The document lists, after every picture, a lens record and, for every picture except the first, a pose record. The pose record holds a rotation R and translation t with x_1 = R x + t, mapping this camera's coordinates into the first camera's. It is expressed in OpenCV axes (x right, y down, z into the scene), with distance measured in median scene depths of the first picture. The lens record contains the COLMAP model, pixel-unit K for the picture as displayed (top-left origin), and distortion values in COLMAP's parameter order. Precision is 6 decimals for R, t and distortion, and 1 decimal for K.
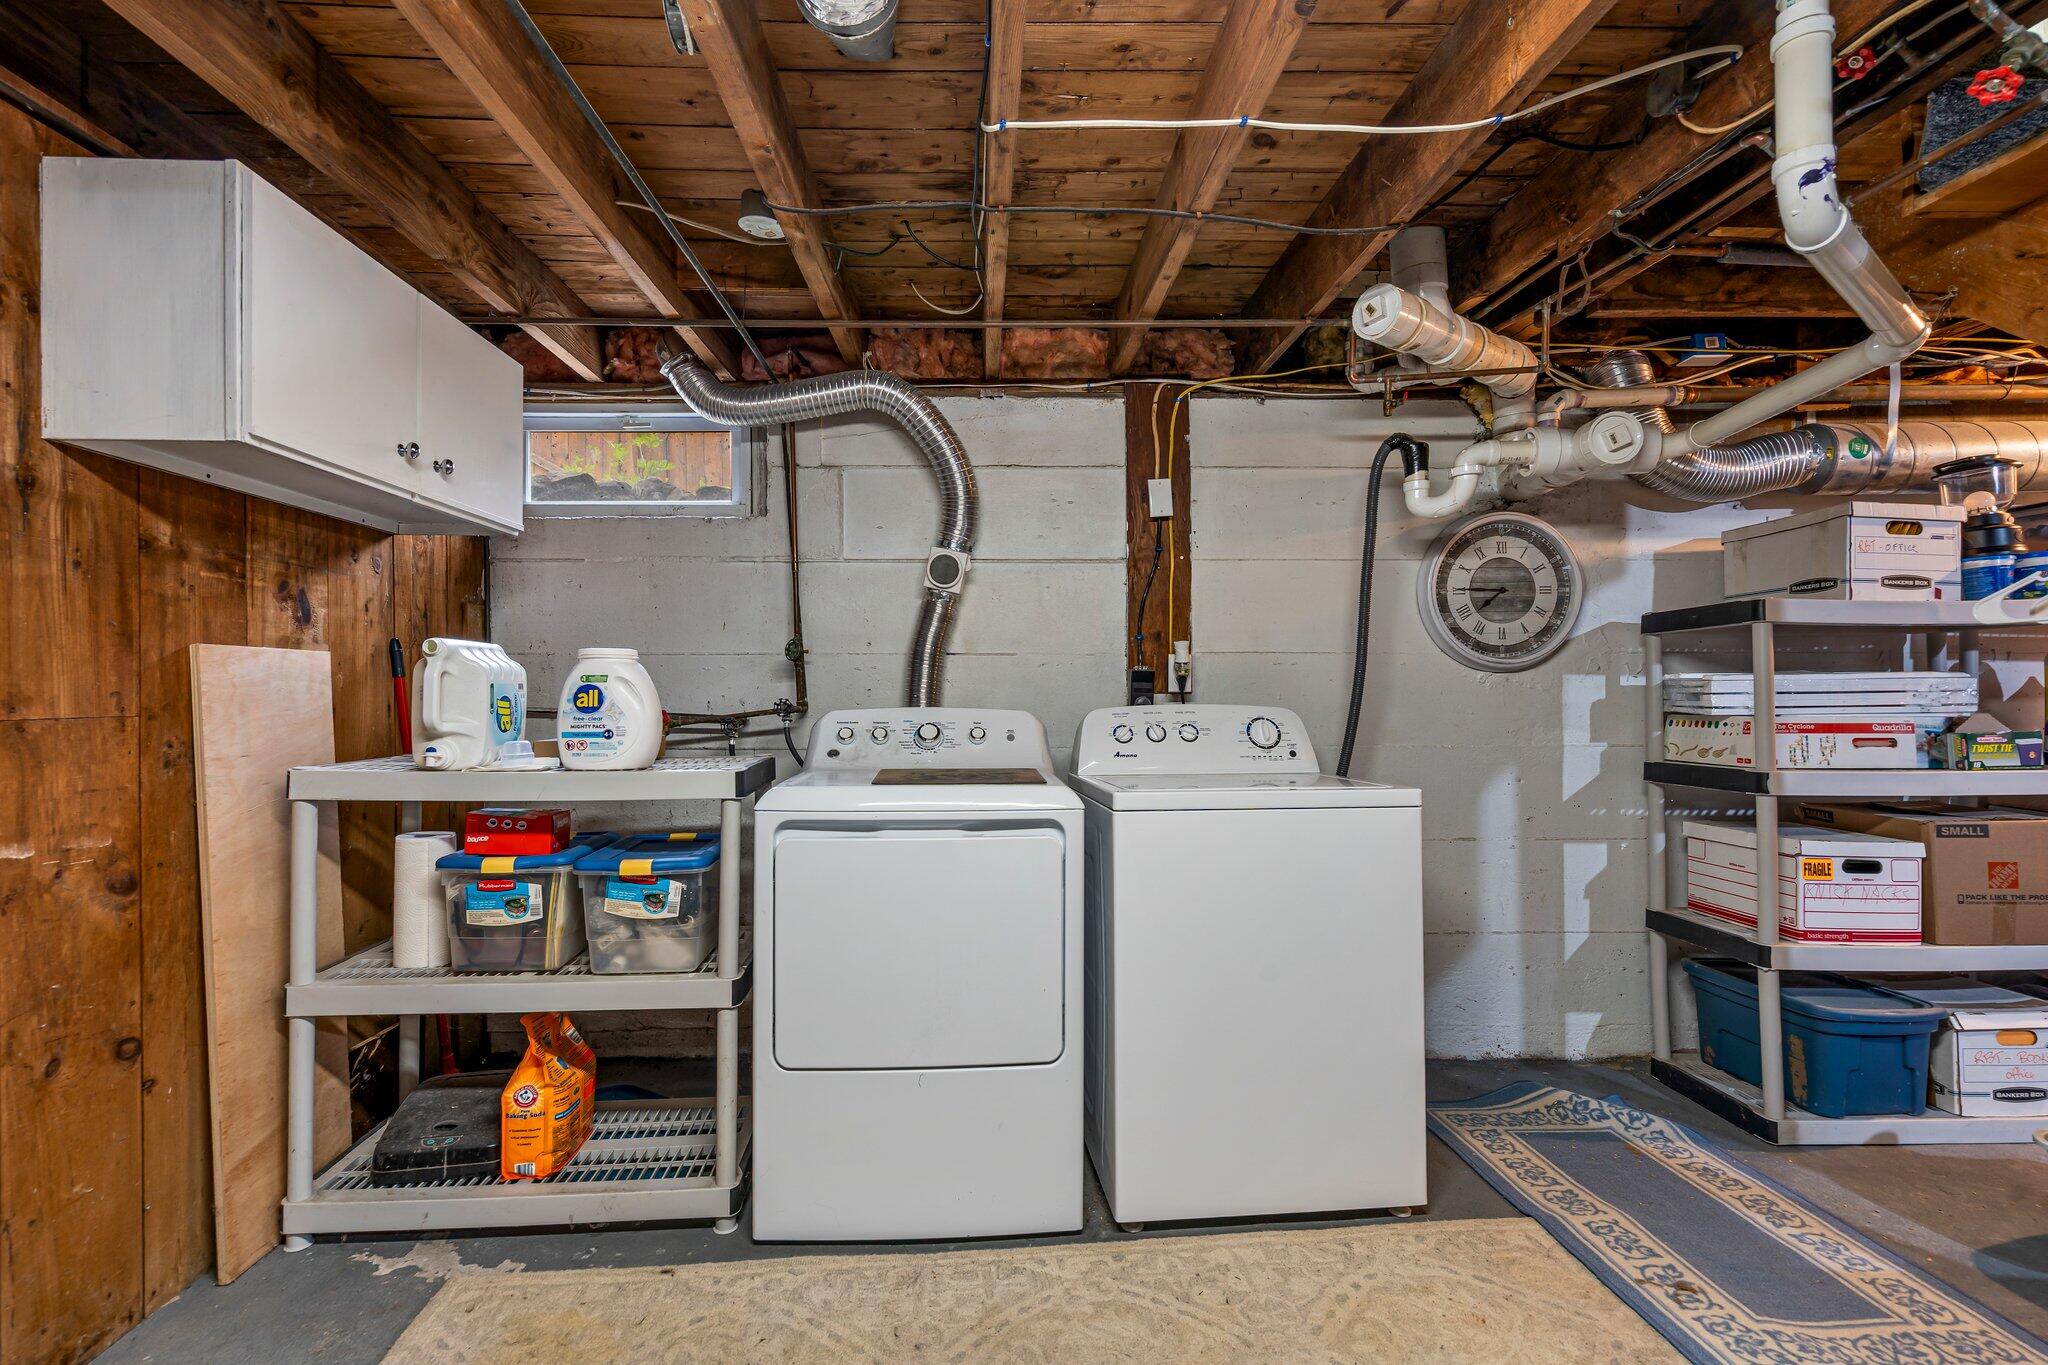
lens RADIAL K [[910.3, 0, 1018.1], [0, 910.3, 697.7], [0, 0, 1]] dist [-0.008857, 0.001255]
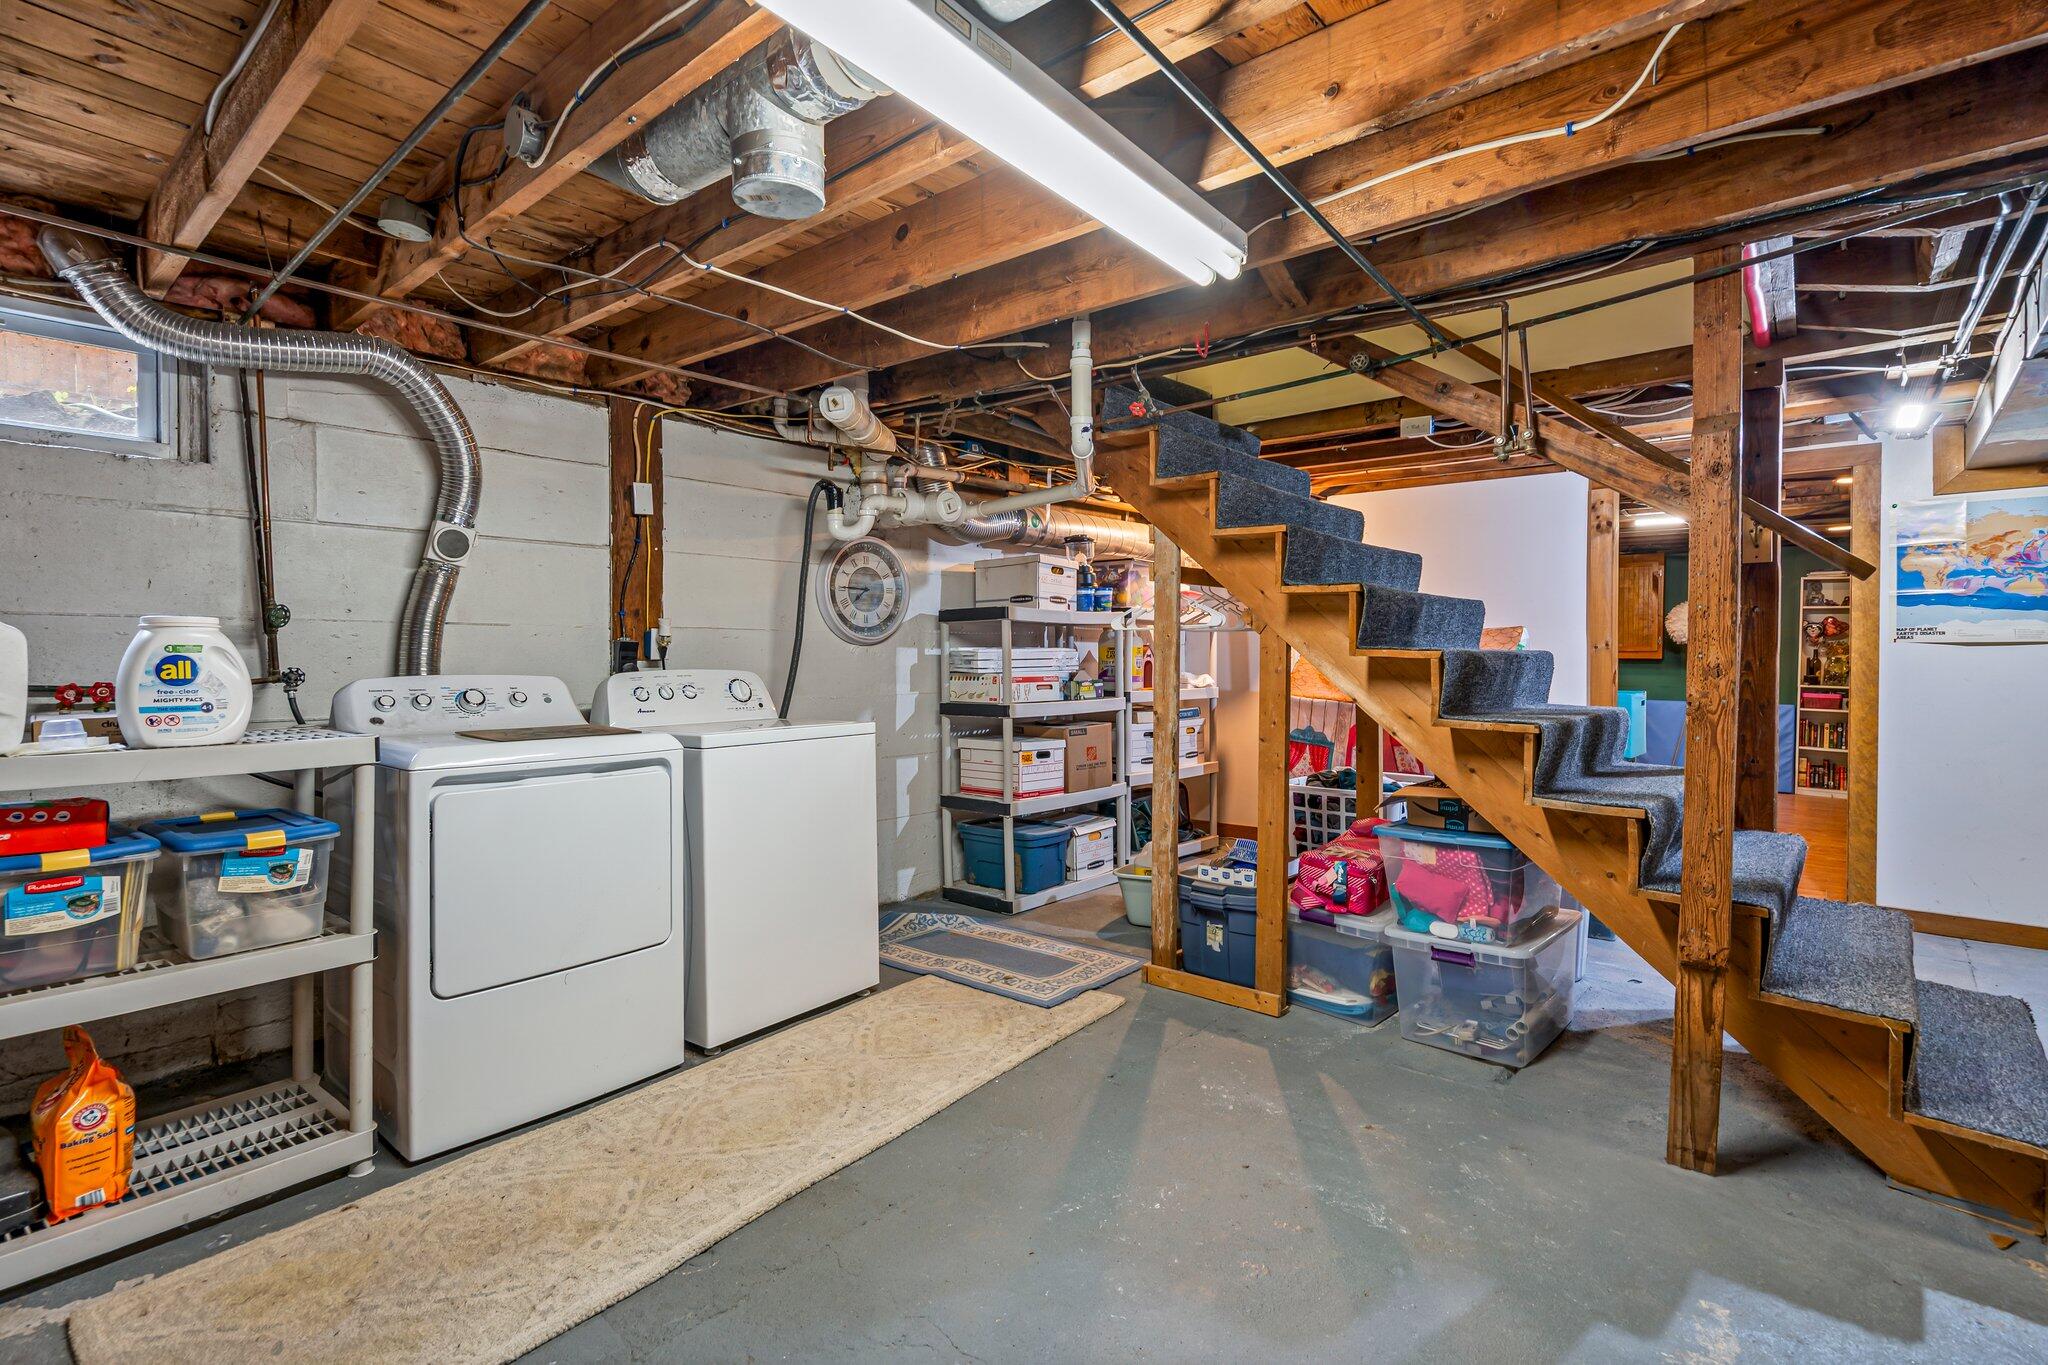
lens RADIAL K [[940.9, 0, 992.6], [0, 940.9, 679.5], [0, 0, 1]] dist [-0.056786, 0.019544]
pose [[0.683799, -0.017262, 0.729466, -0.504064], [0.001281, 0.999747, 0.022458, -0.008089], [-0.729669, -0.014422, 0.683648, -0.216820]]
